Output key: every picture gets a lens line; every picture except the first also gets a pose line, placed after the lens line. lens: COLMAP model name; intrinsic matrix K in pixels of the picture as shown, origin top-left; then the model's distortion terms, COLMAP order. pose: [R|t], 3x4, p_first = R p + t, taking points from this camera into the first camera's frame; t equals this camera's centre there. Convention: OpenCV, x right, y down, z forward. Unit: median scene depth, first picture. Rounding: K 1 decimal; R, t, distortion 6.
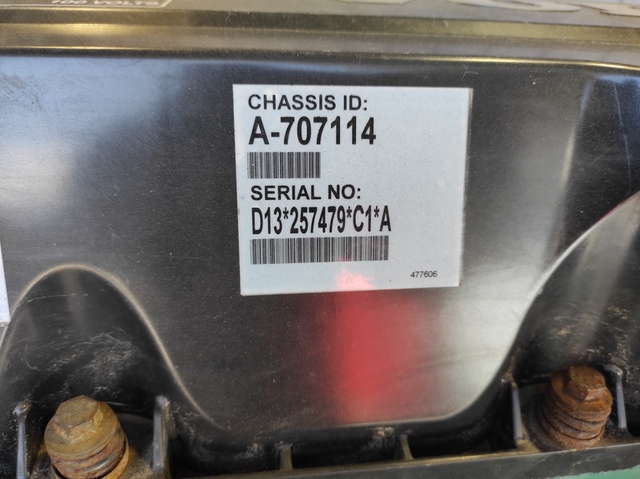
lens RADIAL K [[473.7, 0, 323.6], [0, 473.7, 242.1], [0, 0, 1]] dist [0.005156, -0.018363]
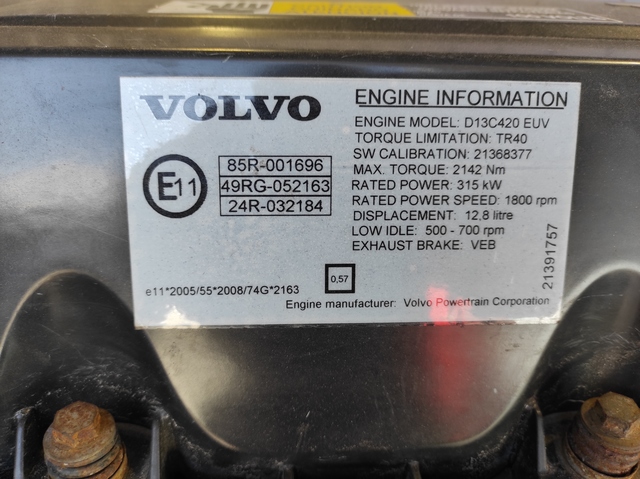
lens RADIAL K [[472.2, 0, 318.8], [0, 472.2, 242.3], [0, 0, 1]] dist [0.000081, -0.007789]
pose [[0.998333, 0.019729, -0.054236, -0.207439], [-0.019644, 0.999805, 0.002109, 0.000480], [0.054267, -0.001040, 0.998526, -0.014493]]
